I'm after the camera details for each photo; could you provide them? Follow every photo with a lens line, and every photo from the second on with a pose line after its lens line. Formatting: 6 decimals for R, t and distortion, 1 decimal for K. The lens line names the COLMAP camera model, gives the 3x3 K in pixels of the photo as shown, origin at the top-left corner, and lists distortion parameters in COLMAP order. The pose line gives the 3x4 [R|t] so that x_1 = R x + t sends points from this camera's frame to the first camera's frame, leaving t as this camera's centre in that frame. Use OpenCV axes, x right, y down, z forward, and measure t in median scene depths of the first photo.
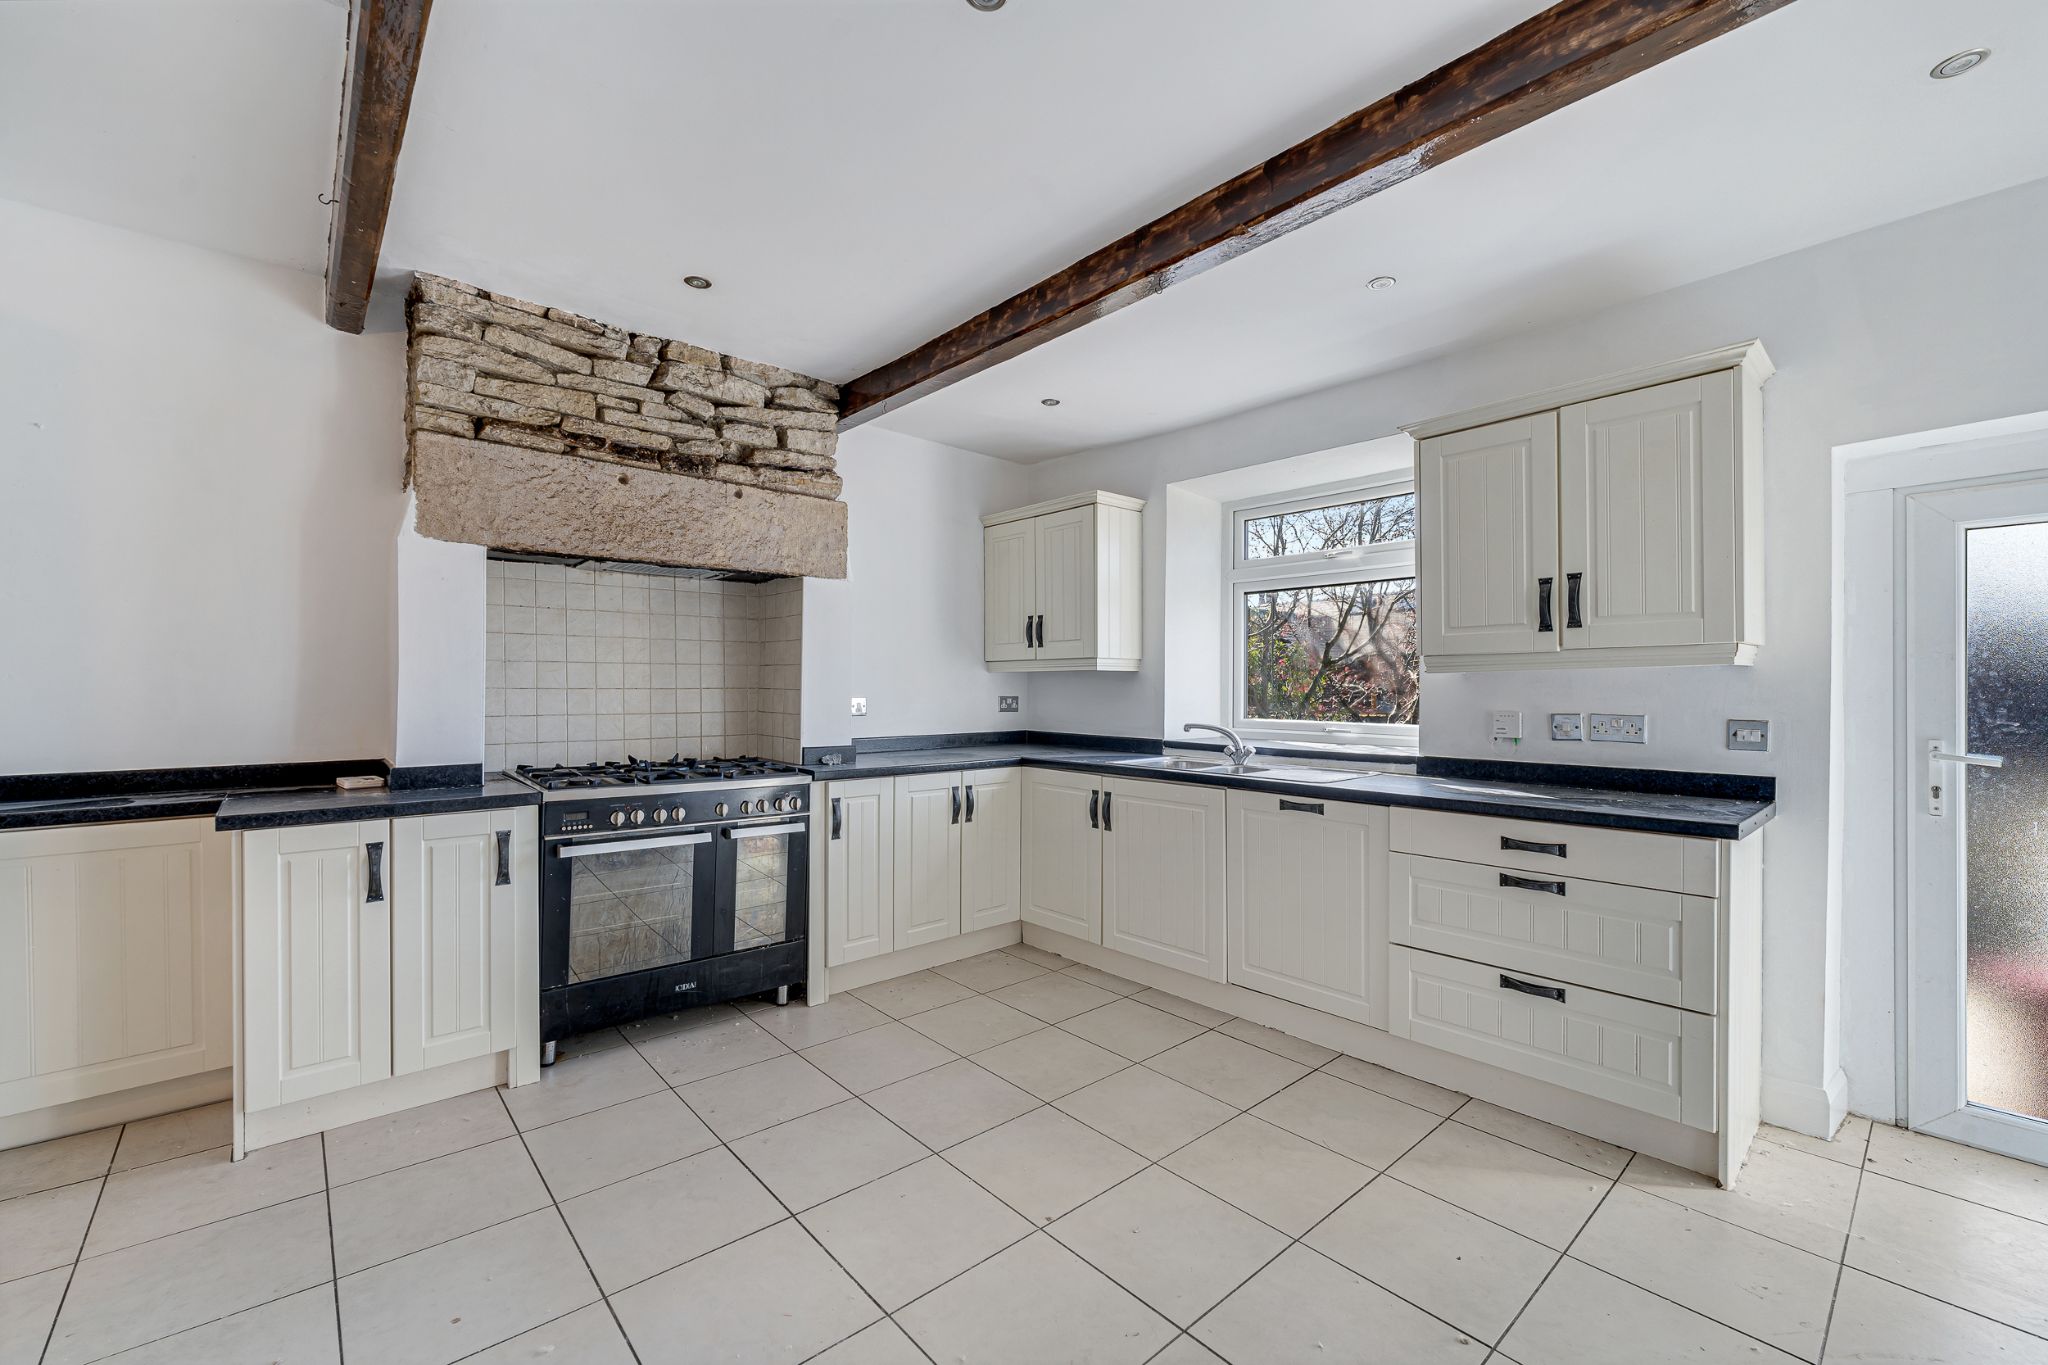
lens RADIAL K [[834.4, 0, 1022.9], [0, 834.4, 685.4], [0, 0, 1]] dist [0.000849, -0.001194]
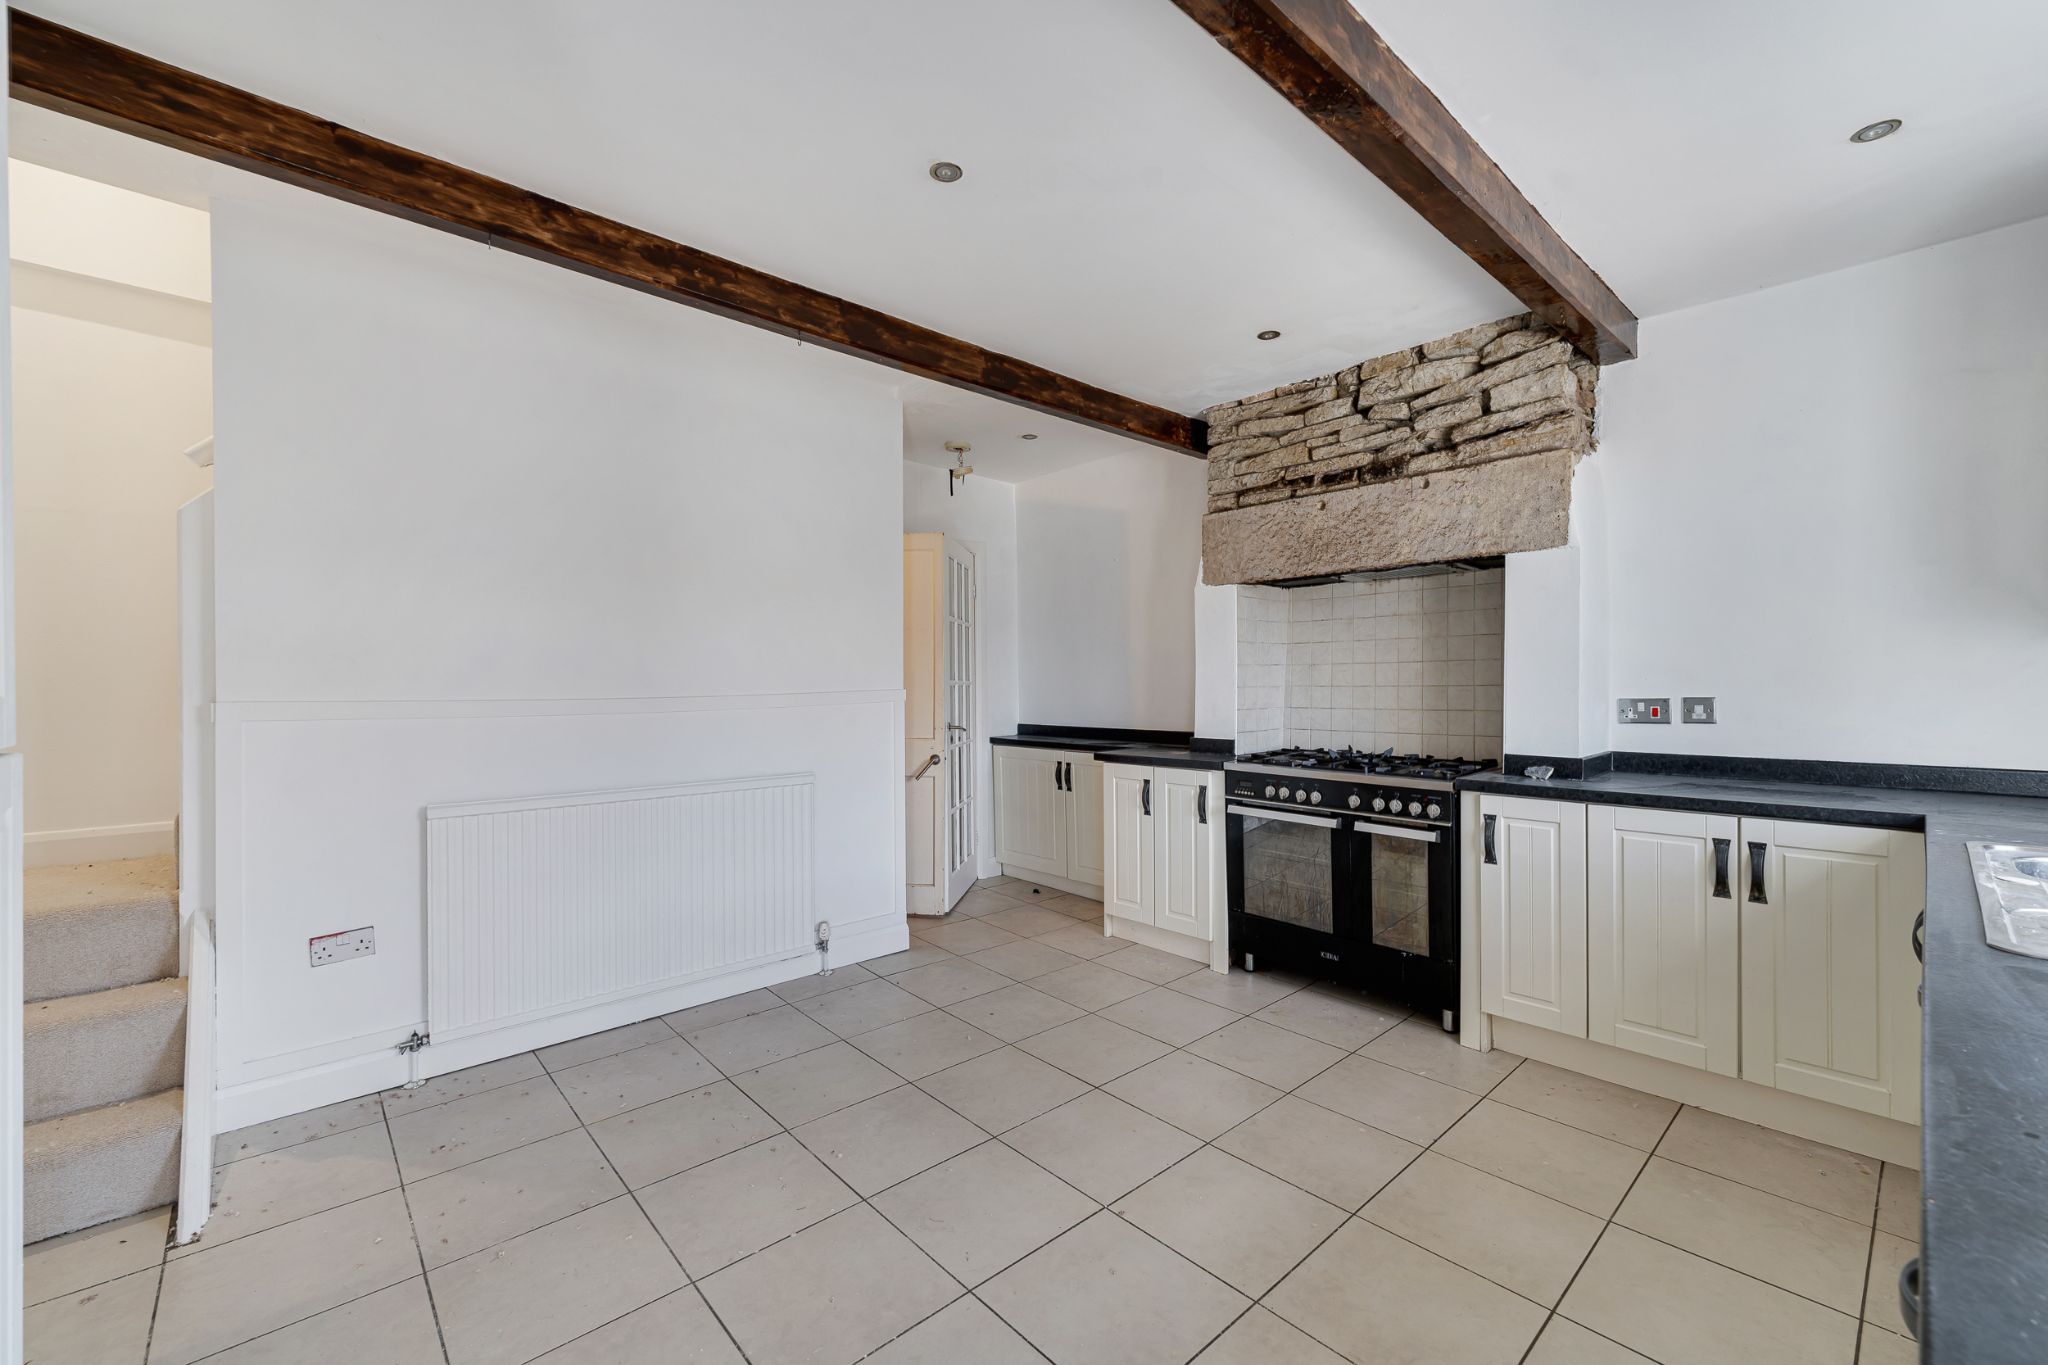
lens RADIAL K [[834.4, 0, 1024.6], [0, 834.4, 686.8], [0, 0, 1]] dist [0.000849, -0.001194]
pose [[0.007081, -0.004666, -0.999964, 0.676500], [0.002905, 0.999985, -0.004645, 0.009170], [0.999971, -0.002872, 0.007094, 0.576033]]
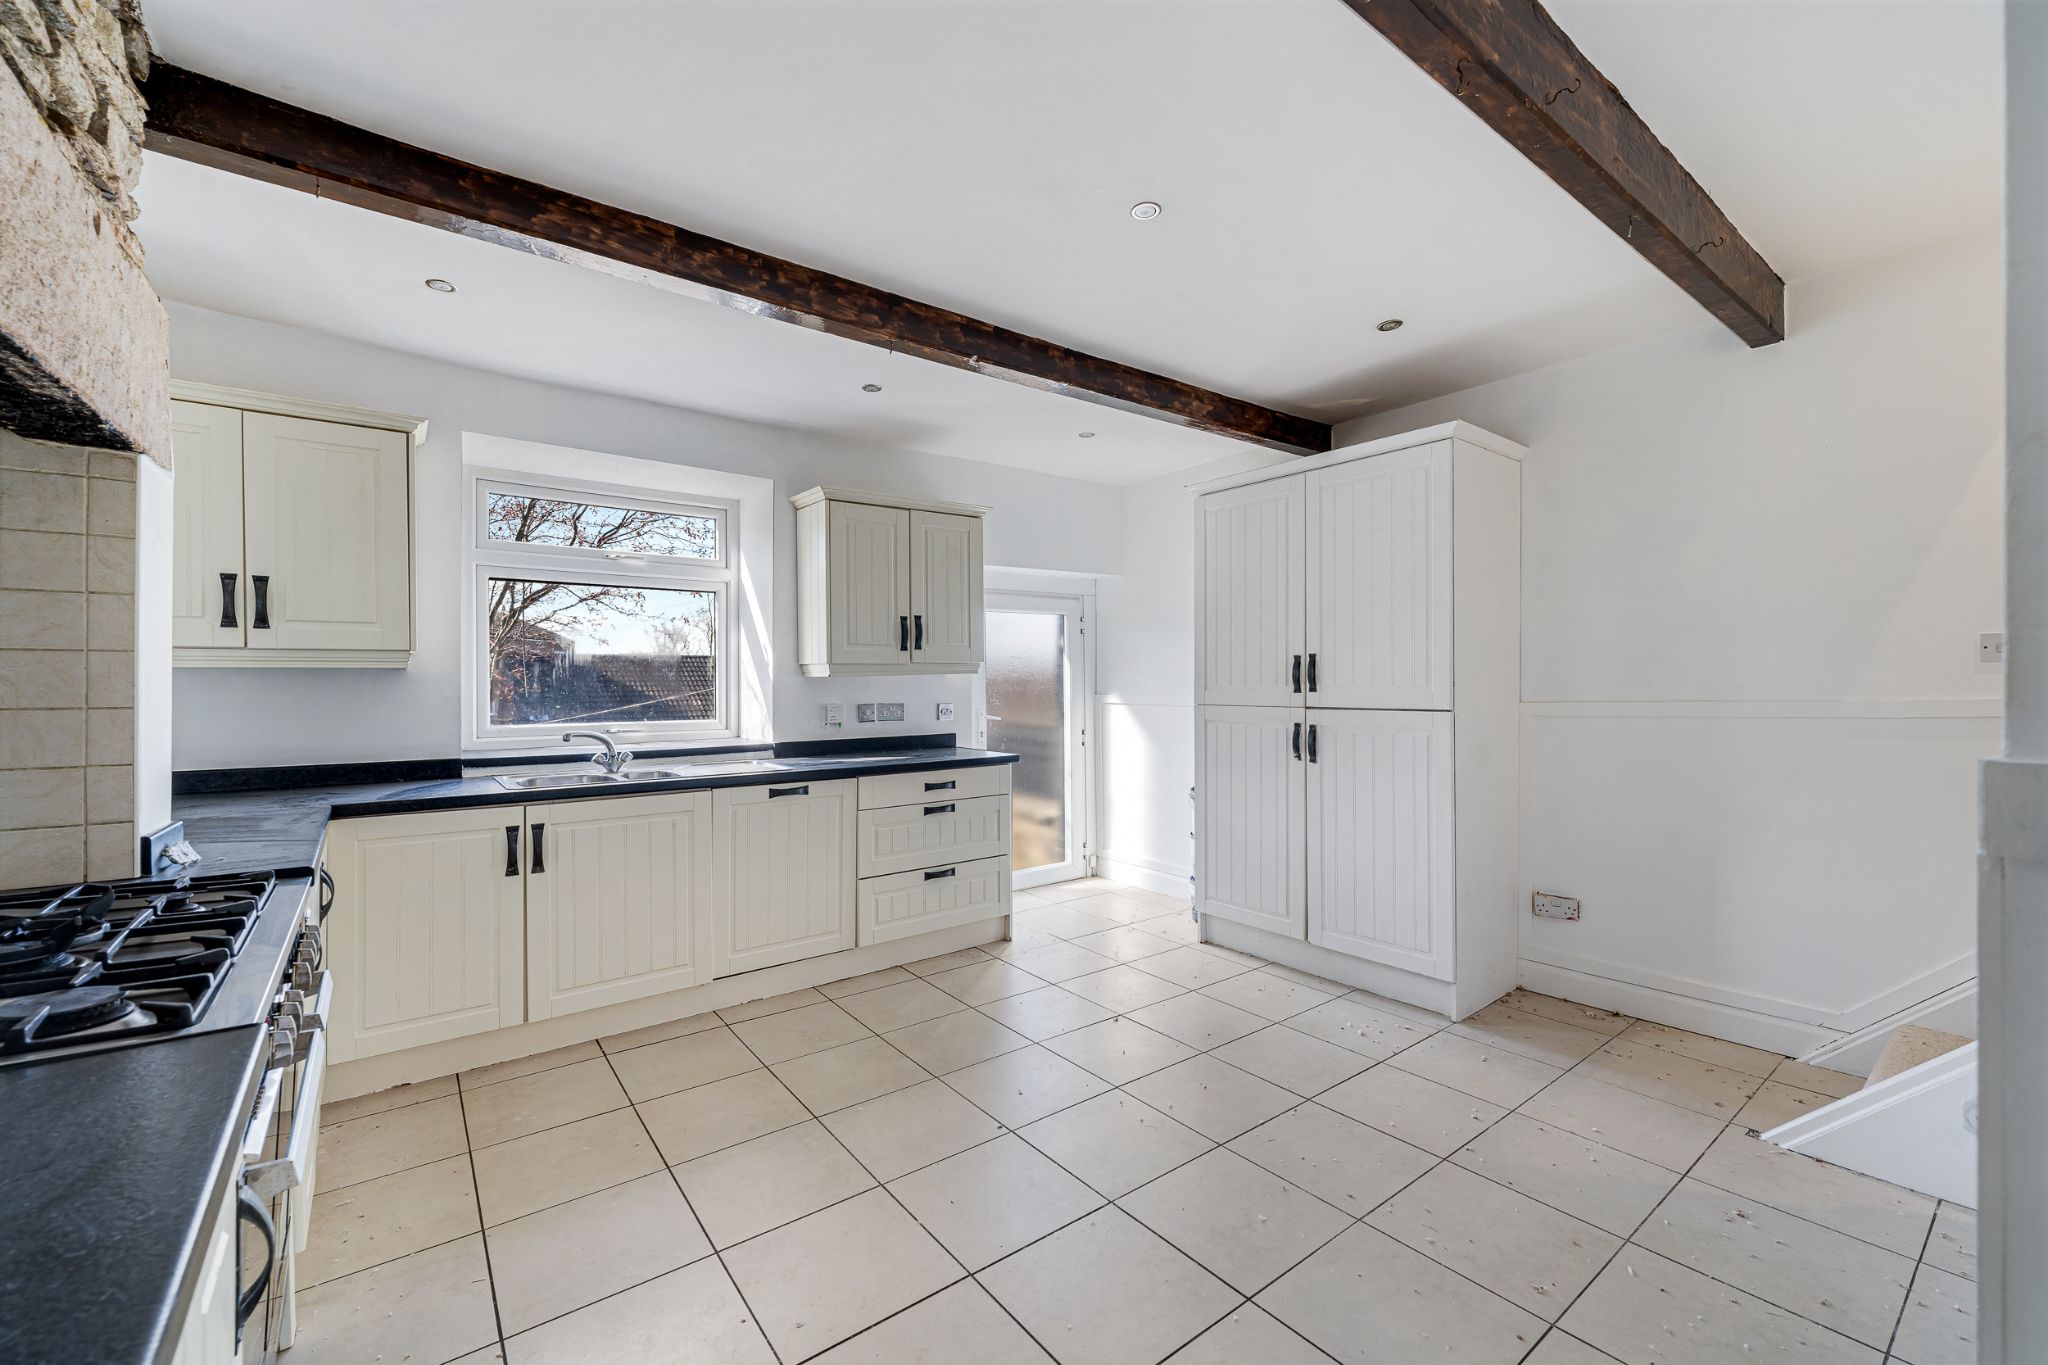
lens RADIAL K [[834.4, 0, 1022.5], [0, 834.4, 677.5], [0, 0, 1]] dist [0.000849, -0.001194]
pose [[0.072535, -0.001211, 0.997365, -0.788079], [0.001633, 0.999998, 0.001095, -0.013720], [-0.997365, 0.001549, 0.072537, 0.582716]]
